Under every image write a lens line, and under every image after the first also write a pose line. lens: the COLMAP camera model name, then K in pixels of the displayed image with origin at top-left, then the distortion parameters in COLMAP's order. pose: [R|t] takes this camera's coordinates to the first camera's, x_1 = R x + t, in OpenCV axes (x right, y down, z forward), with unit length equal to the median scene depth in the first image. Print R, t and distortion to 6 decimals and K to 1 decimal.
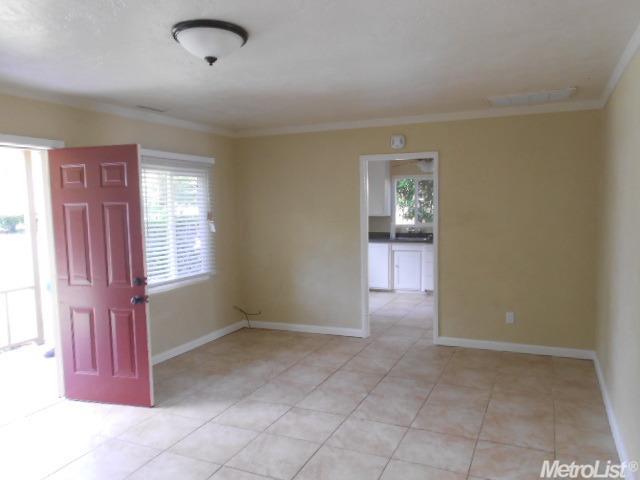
lens RADIAL K [[485.8, 0, 320.0], [0, 485.8, 240.0], [0, 0, 1]] dist [-0.046443, 0.003046]
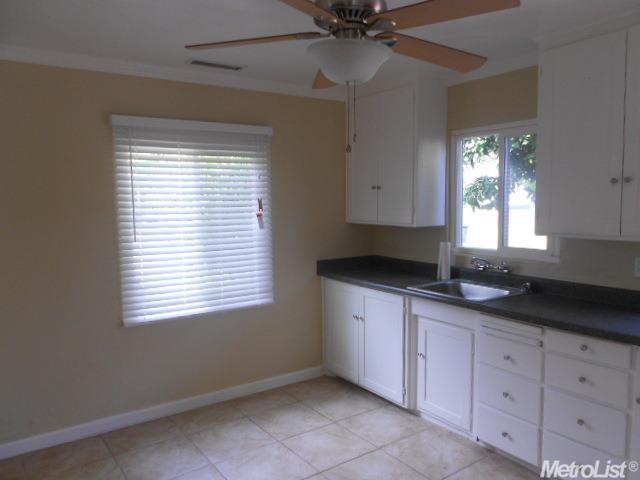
lens RADIAL K [[485.8, 0, 320.0], [0, 485.8, 240.0], [0, 0, 1]] dist [-0.046443, 0.003046]
pose [[0.850023, 0.051790, -0.524194, 0.277584], [-0.037986, 0.998591, 0.037061, -0.049096], [0.525374, -0.011590, 0.850792, 0.600260]]
